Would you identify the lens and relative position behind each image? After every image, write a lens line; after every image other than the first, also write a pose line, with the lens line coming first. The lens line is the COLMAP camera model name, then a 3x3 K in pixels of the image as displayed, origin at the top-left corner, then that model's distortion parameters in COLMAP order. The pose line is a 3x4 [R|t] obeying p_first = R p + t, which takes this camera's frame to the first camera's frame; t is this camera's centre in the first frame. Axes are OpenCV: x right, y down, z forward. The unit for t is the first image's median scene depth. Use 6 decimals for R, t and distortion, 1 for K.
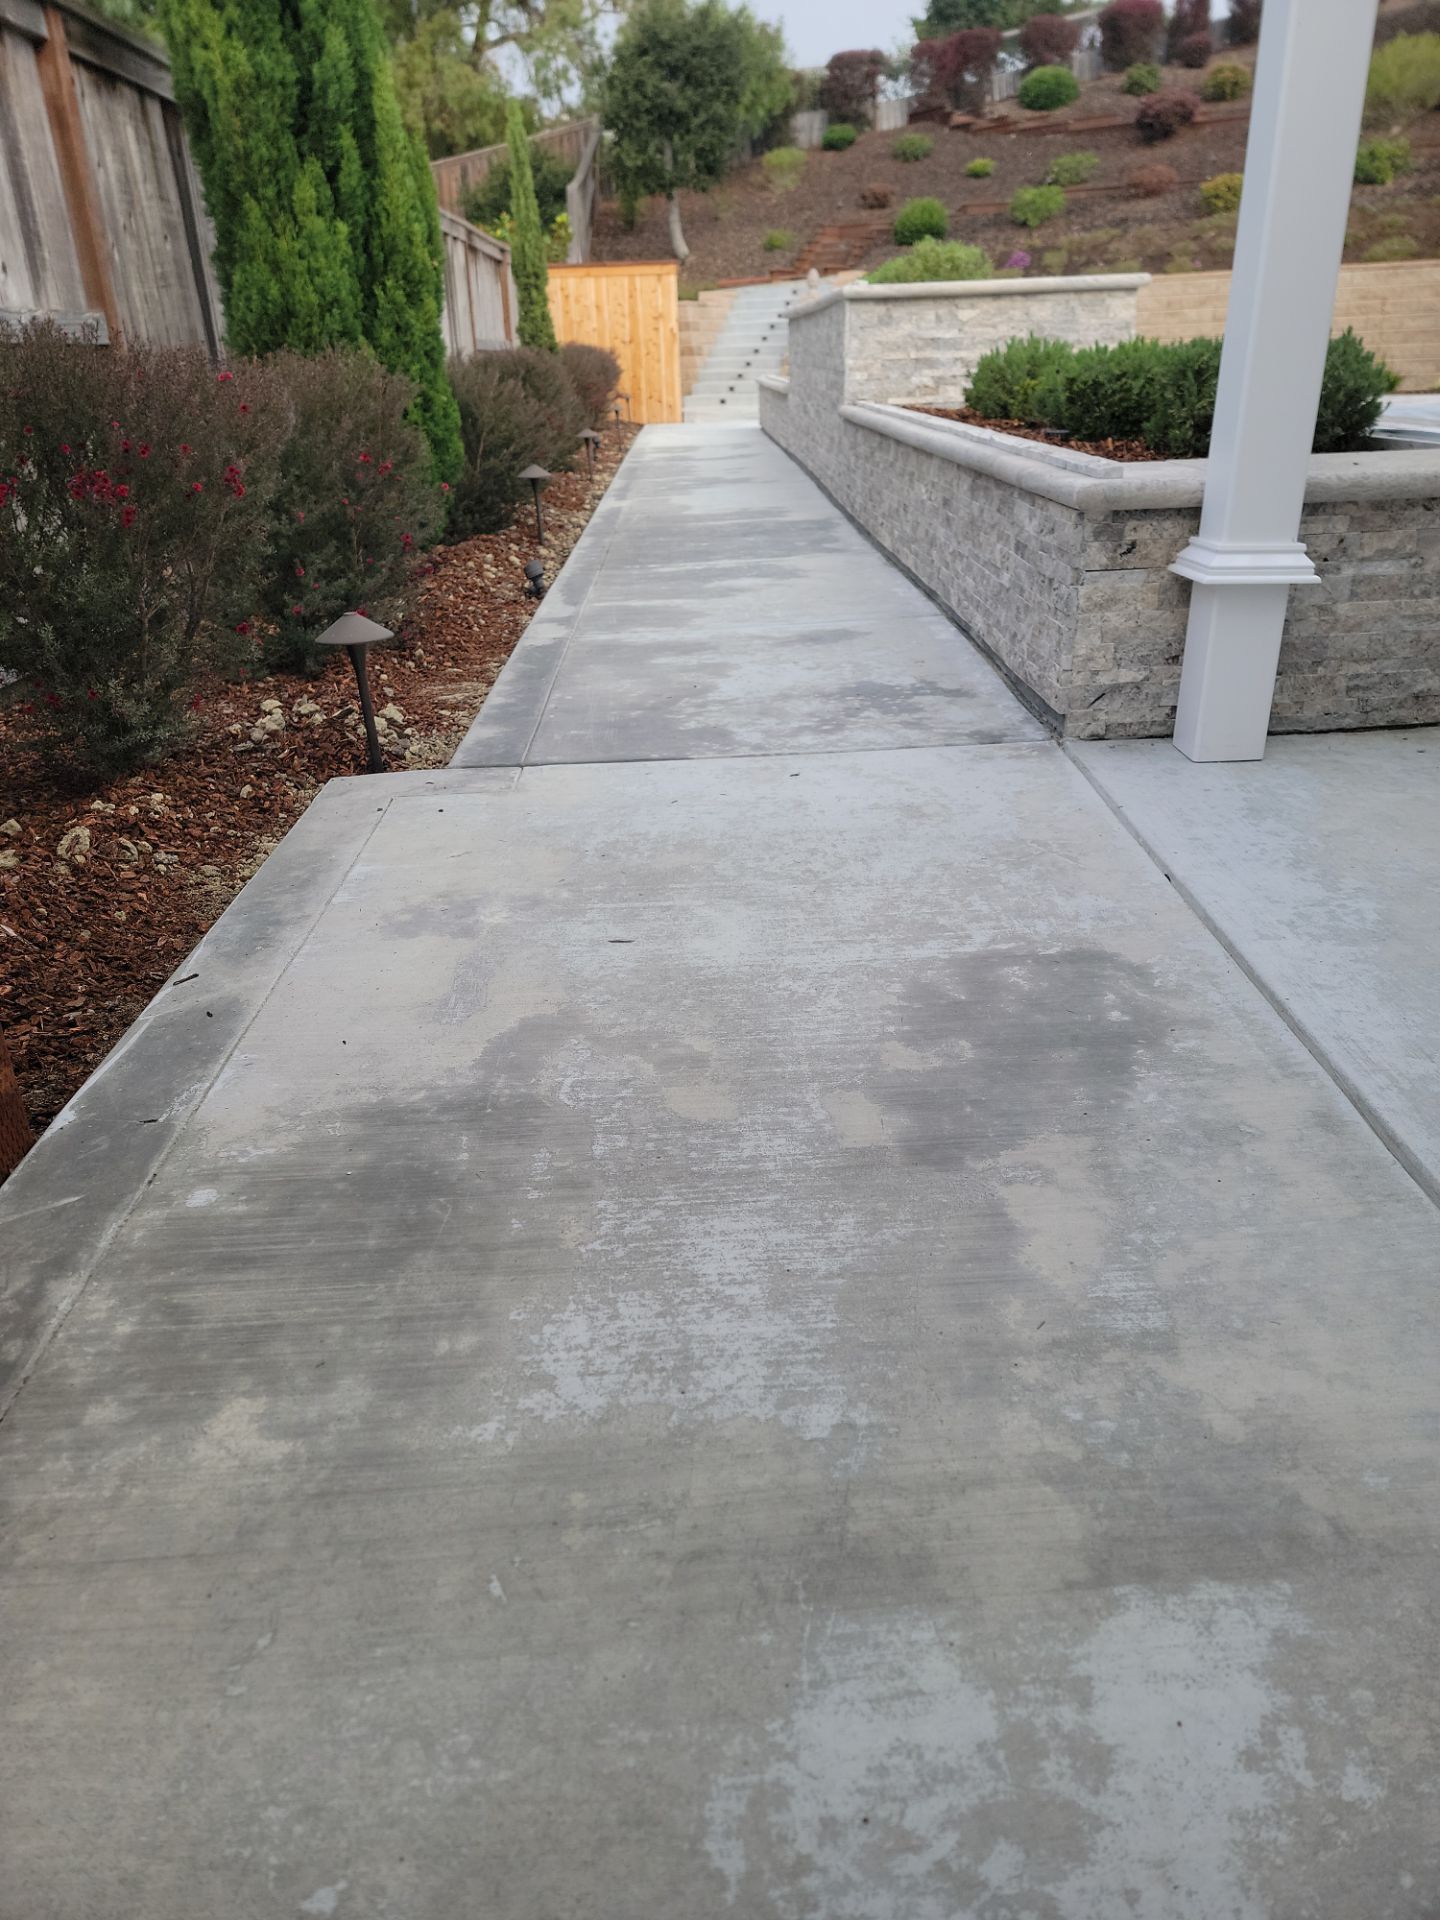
lens RADIAL K [[1339.6, 0, 724.9], [0, 1339.6, 947.7], [0, 0, 1]] dist [0.077391, -0.064285]
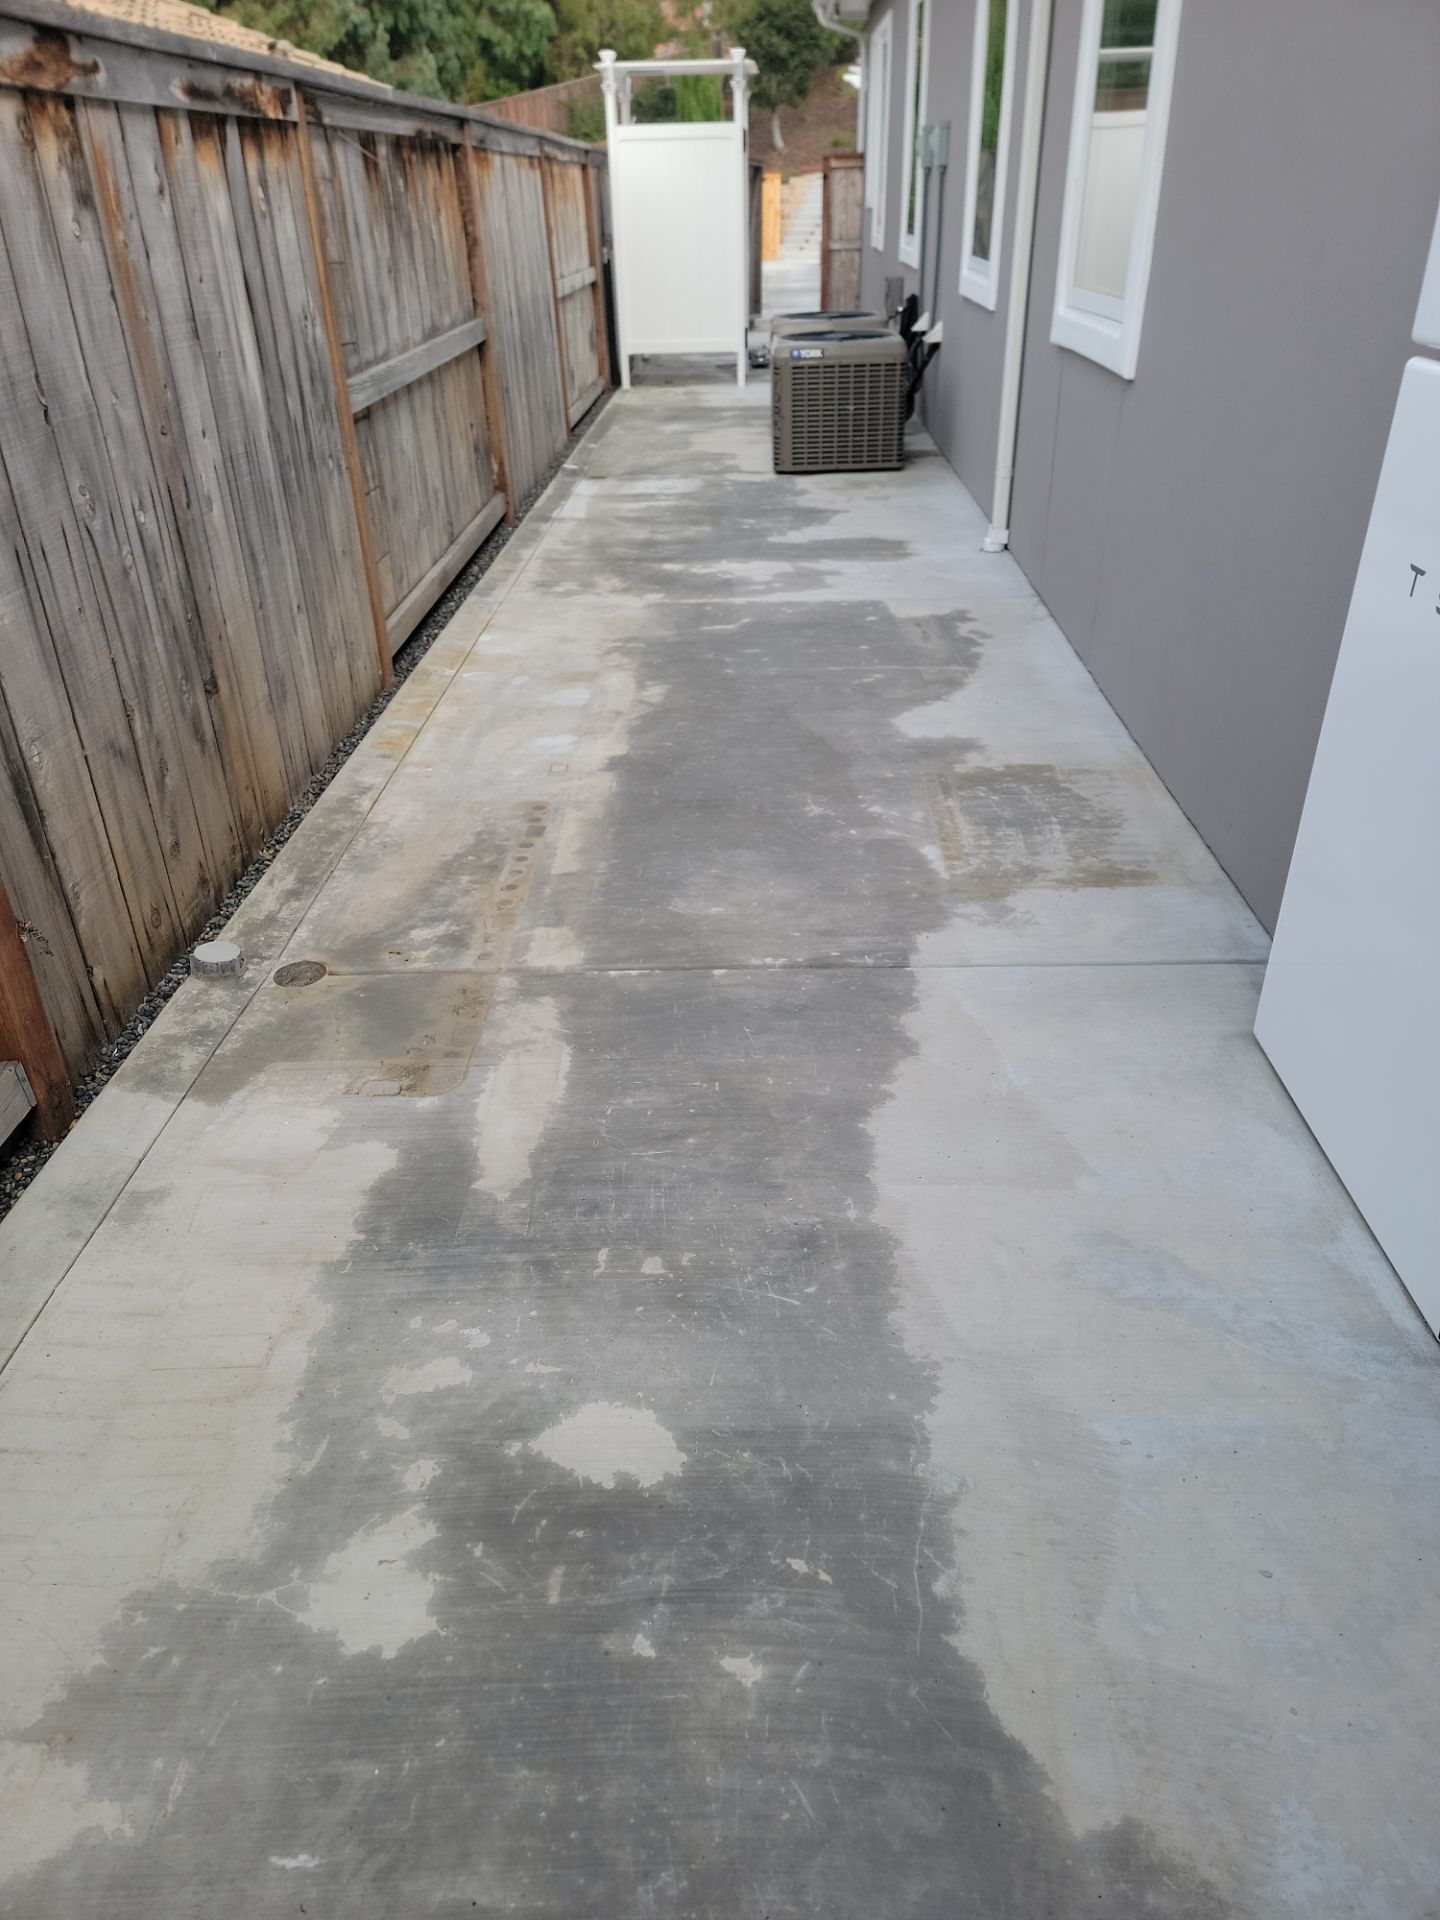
lens RADIAL K [[1339.6, 0, 718.7], [0, 1339.6, 971.6], [0, 0, 1]] dist [0.077391, -0.064285]
pose [[0.998413, 0.038807, -0.040800, -0.000696], [-0.034294, 0.993773, 0.106015, 0.287462], [0.044660, -0.104447, 0.993527, -0.711346]]
